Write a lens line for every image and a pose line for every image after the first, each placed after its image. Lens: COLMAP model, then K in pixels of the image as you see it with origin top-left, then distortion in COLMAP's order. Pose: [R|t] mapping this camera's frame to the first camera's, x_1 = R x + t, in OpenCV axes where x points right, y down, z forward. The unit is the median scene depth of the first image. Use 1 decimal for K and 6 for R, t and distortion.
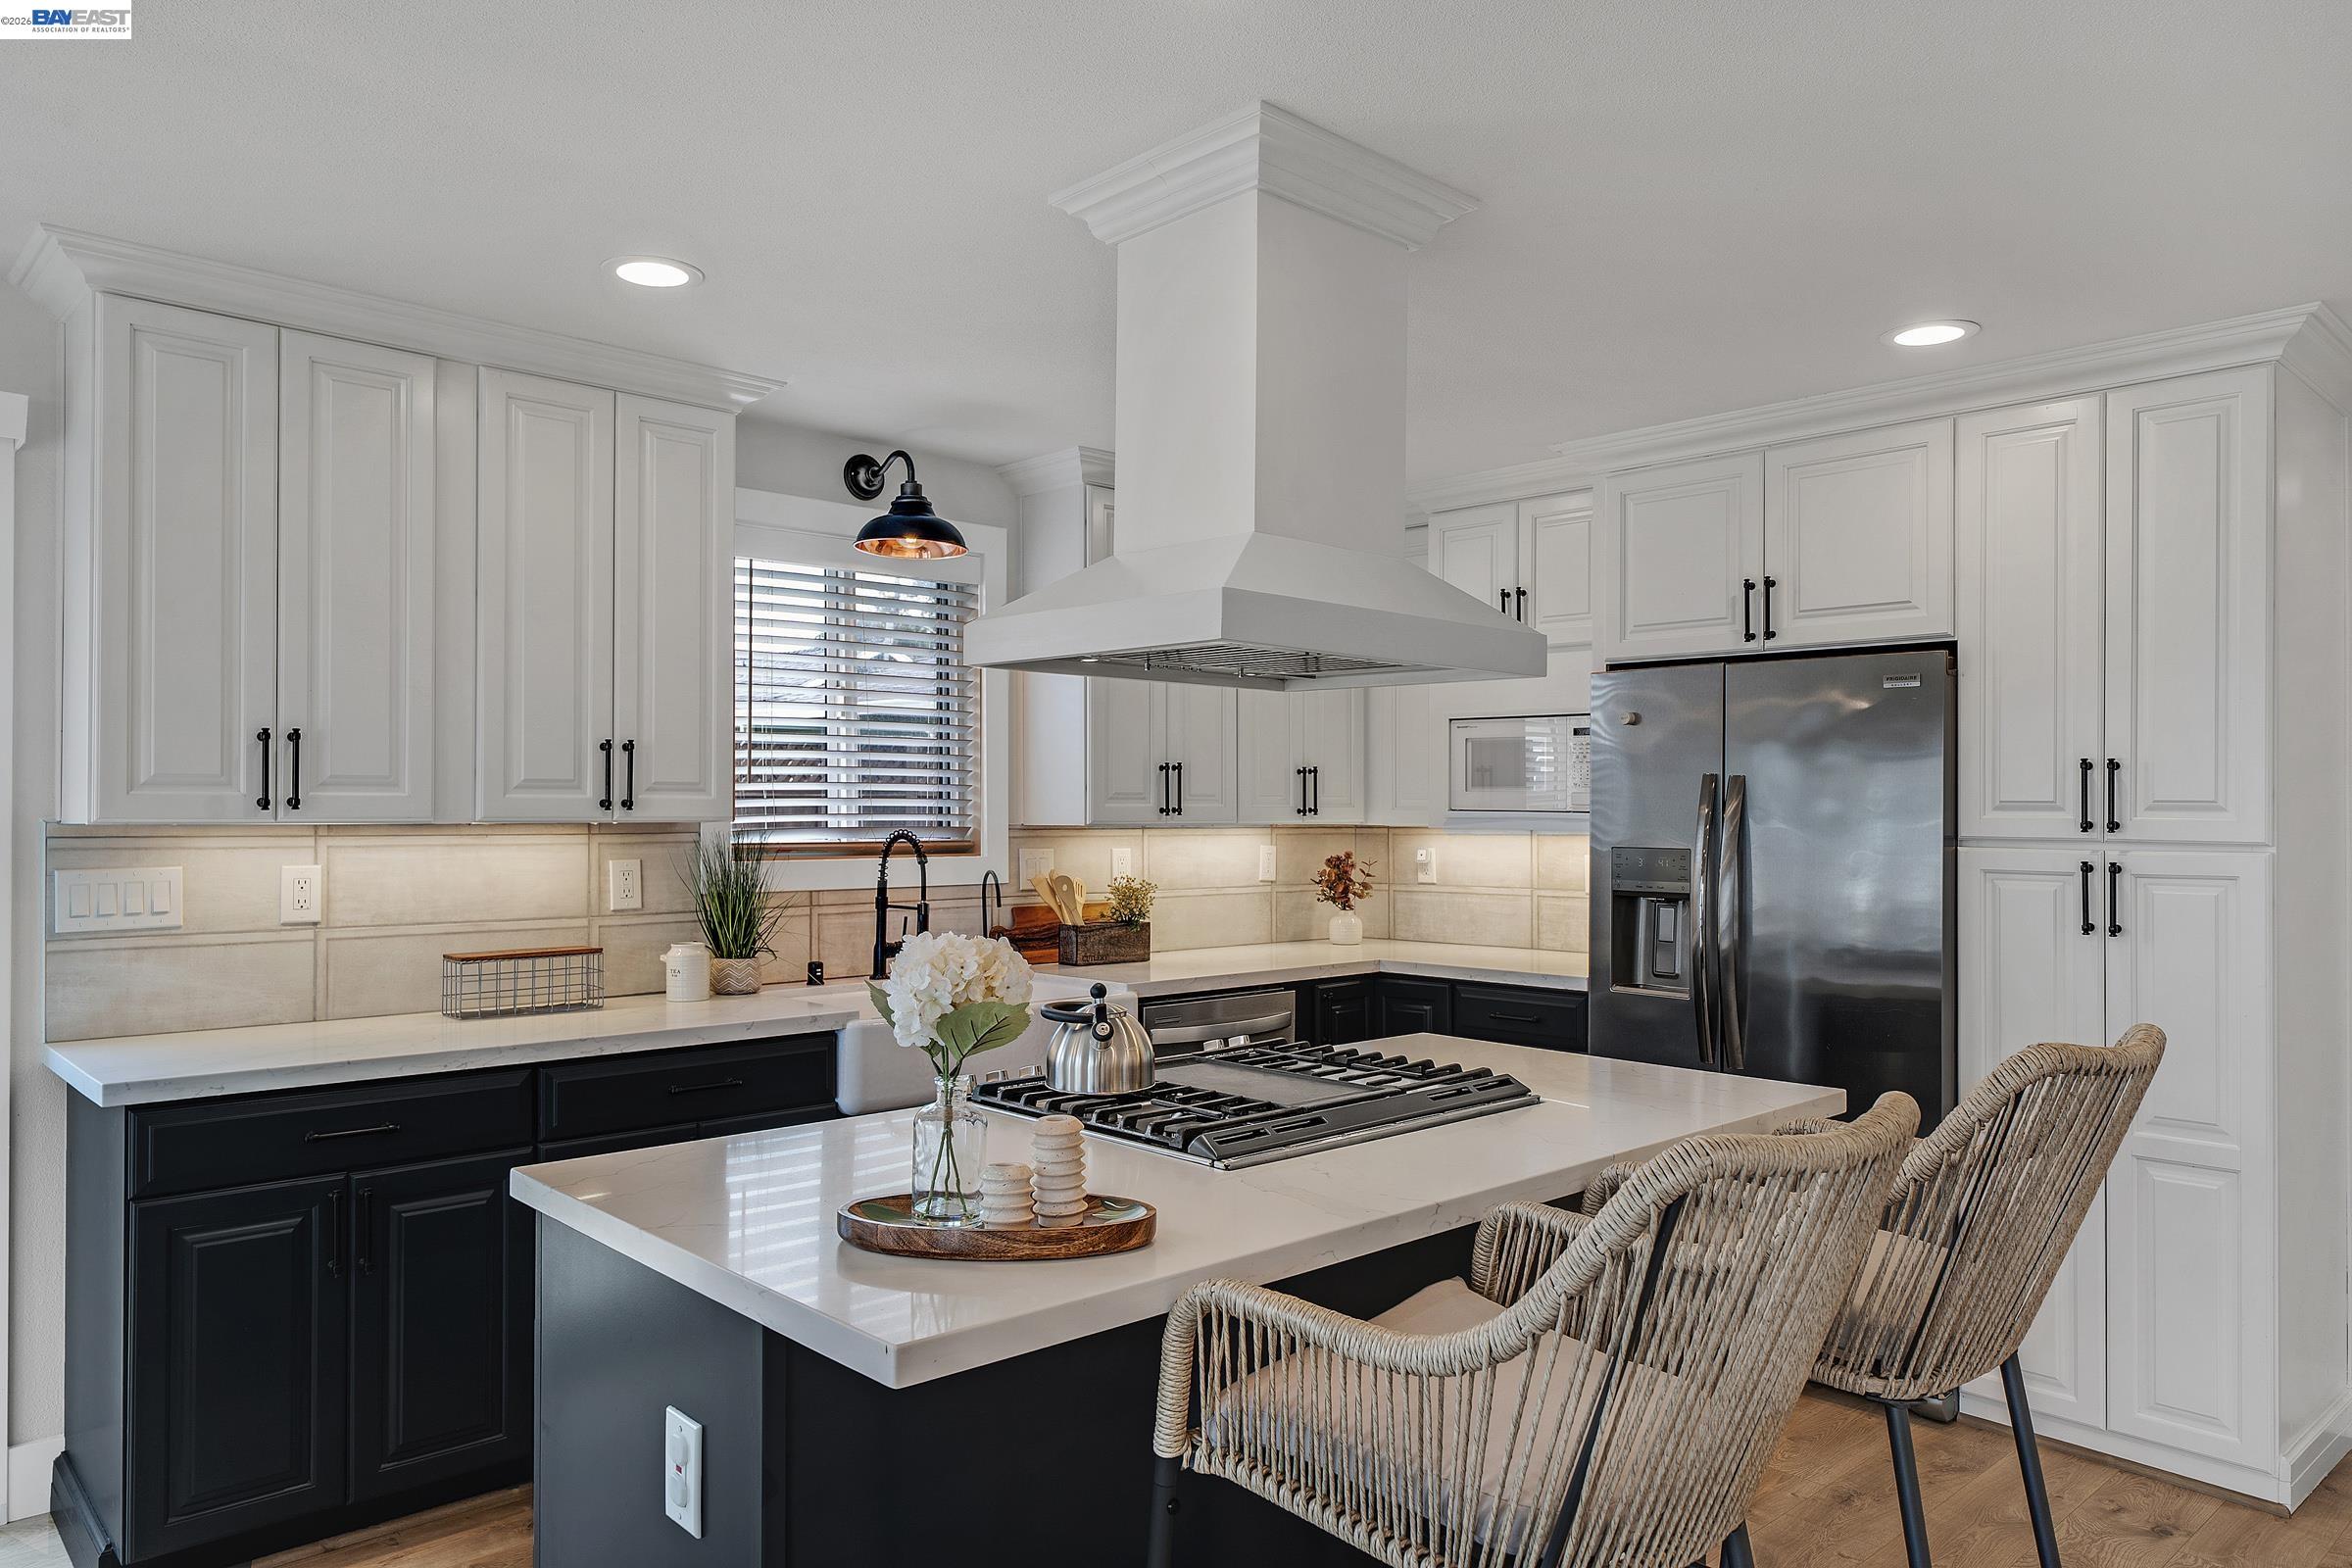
lens RADIAL K [[1568.4, 0, 1176.0], [0, 1568.4, 784.0], [0, 0, 1]] dist [0.000011, -0.000018]
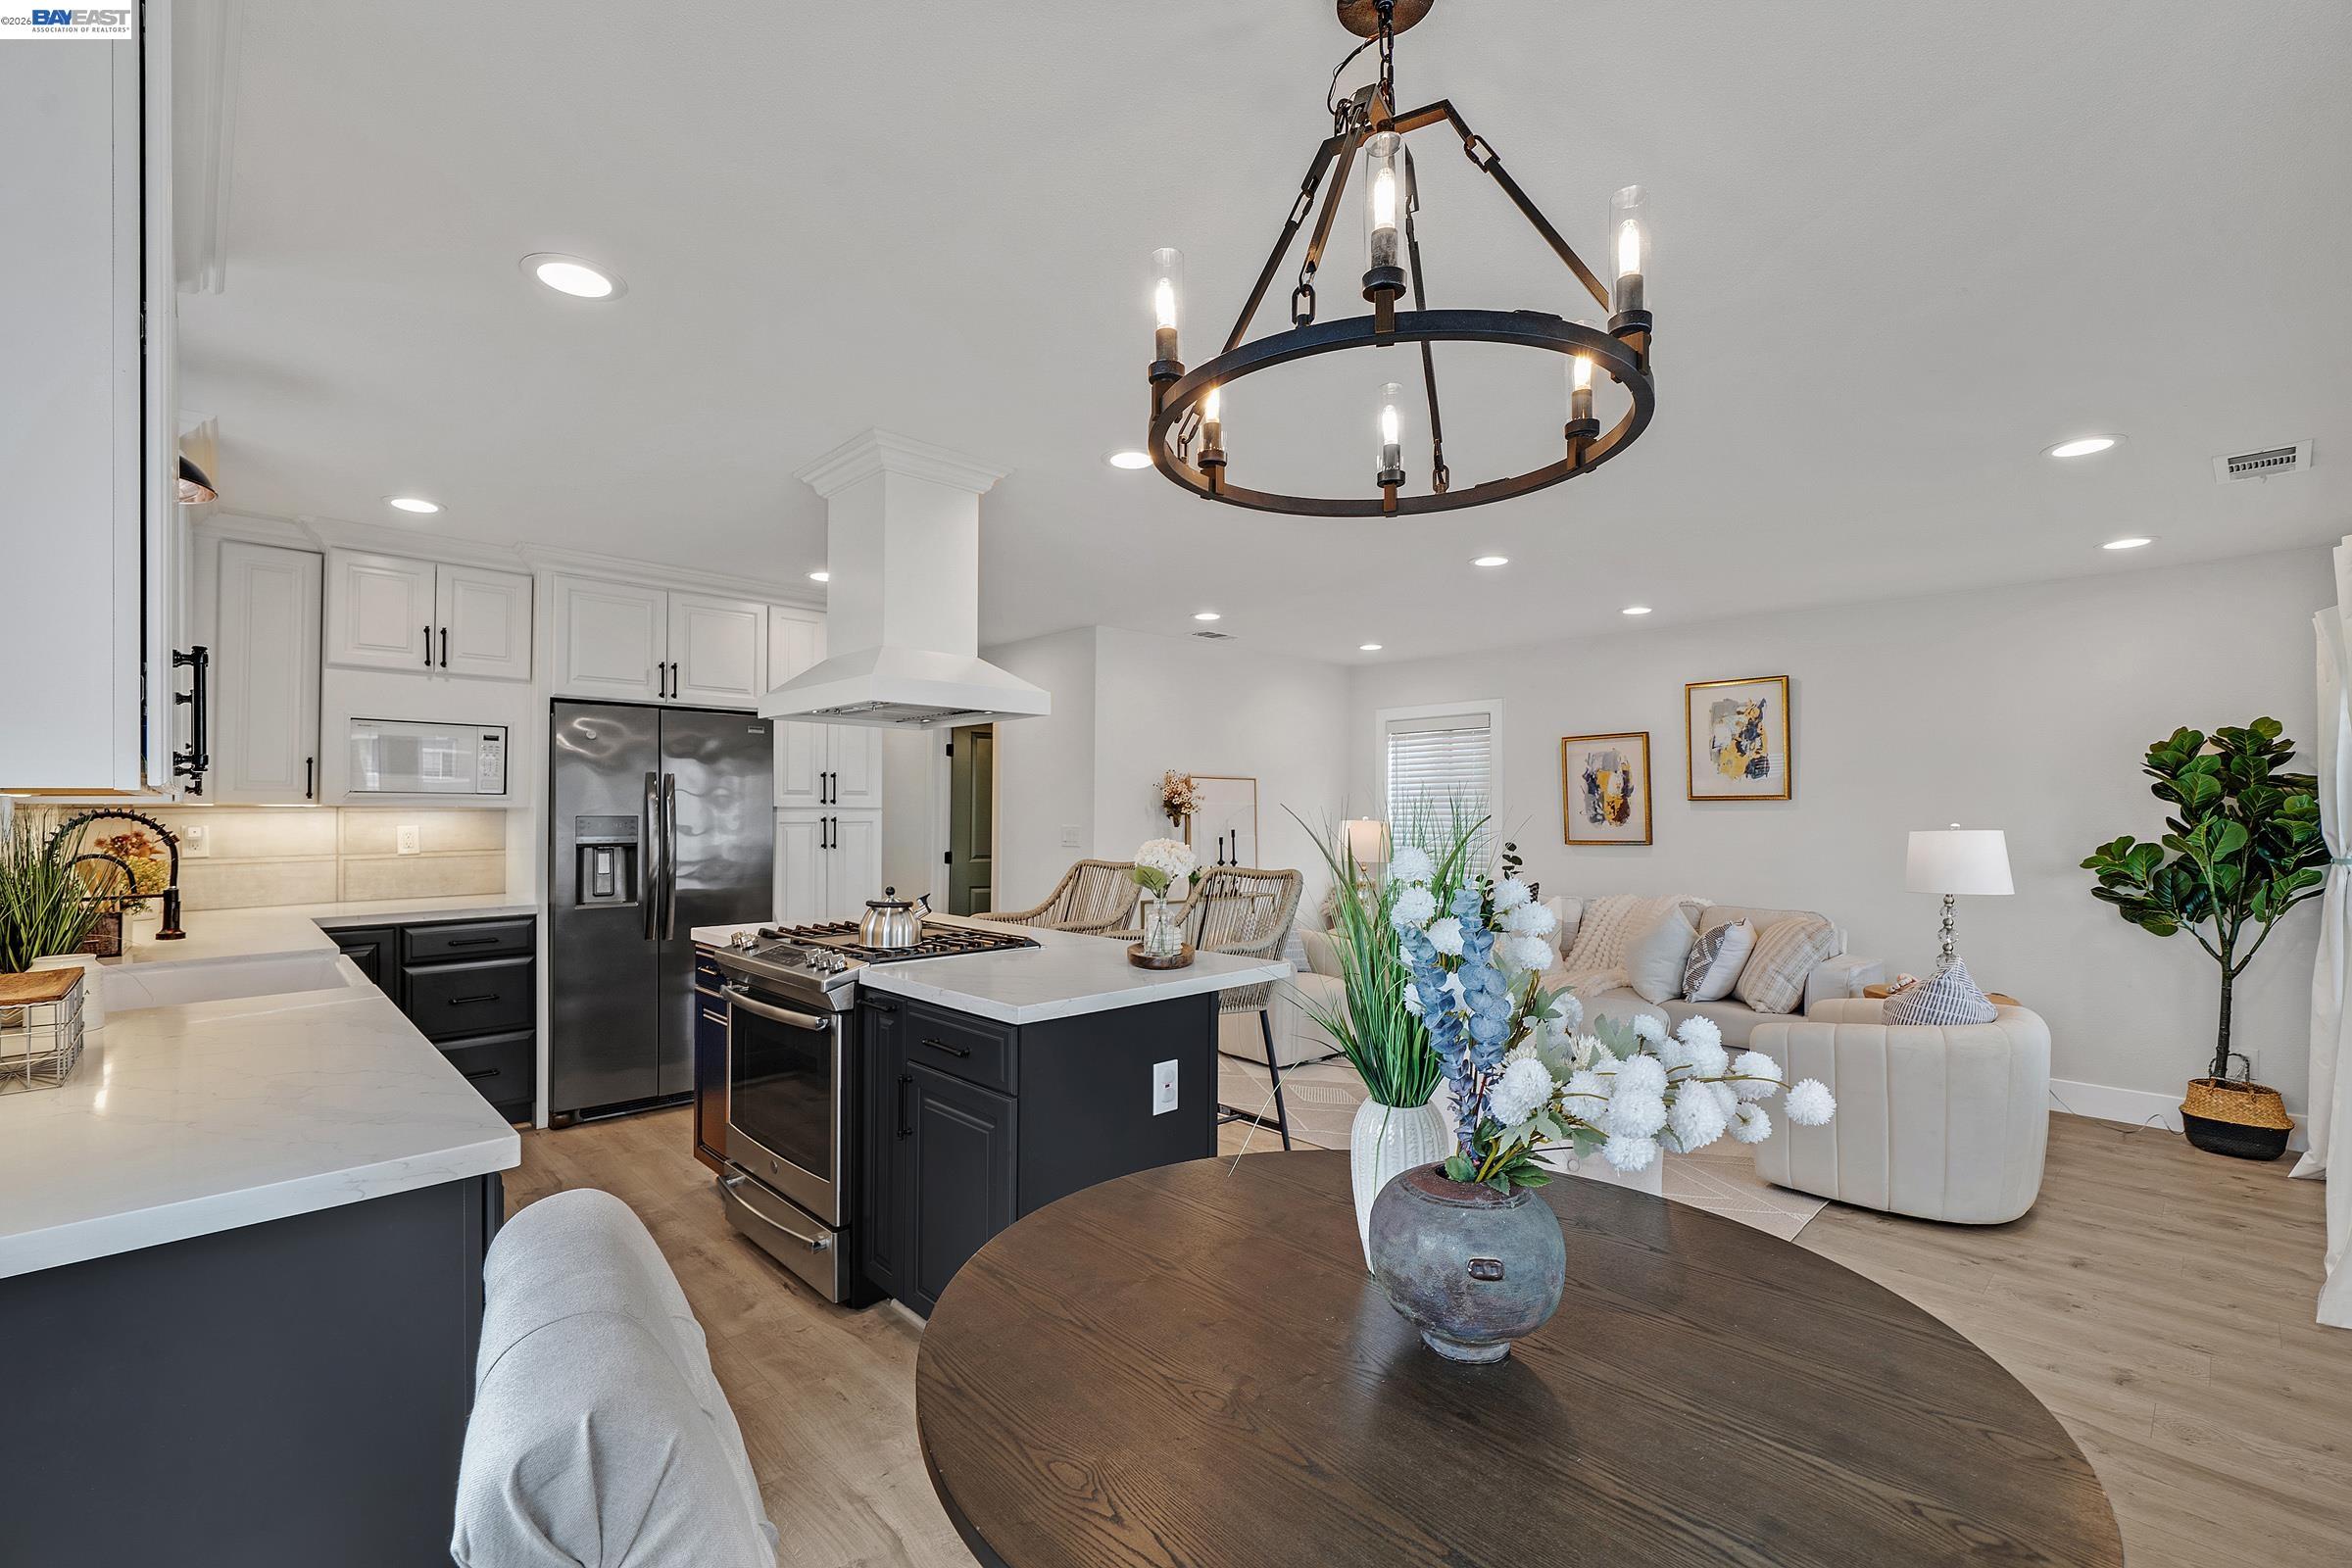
lens RADIAL K [[1006.8, 0, 1176.0], [0, 1006.8, 784.0], [0, 0, 1]] dist [-0.000166, -0.000022]
pose [[-0.017420, 0.017289, 0.999699, -0.807610], [-0.018364, 0.999676, -0.017609, 0.016040], [-0.999680, -0.018666, -0.017097, 0.464925]]
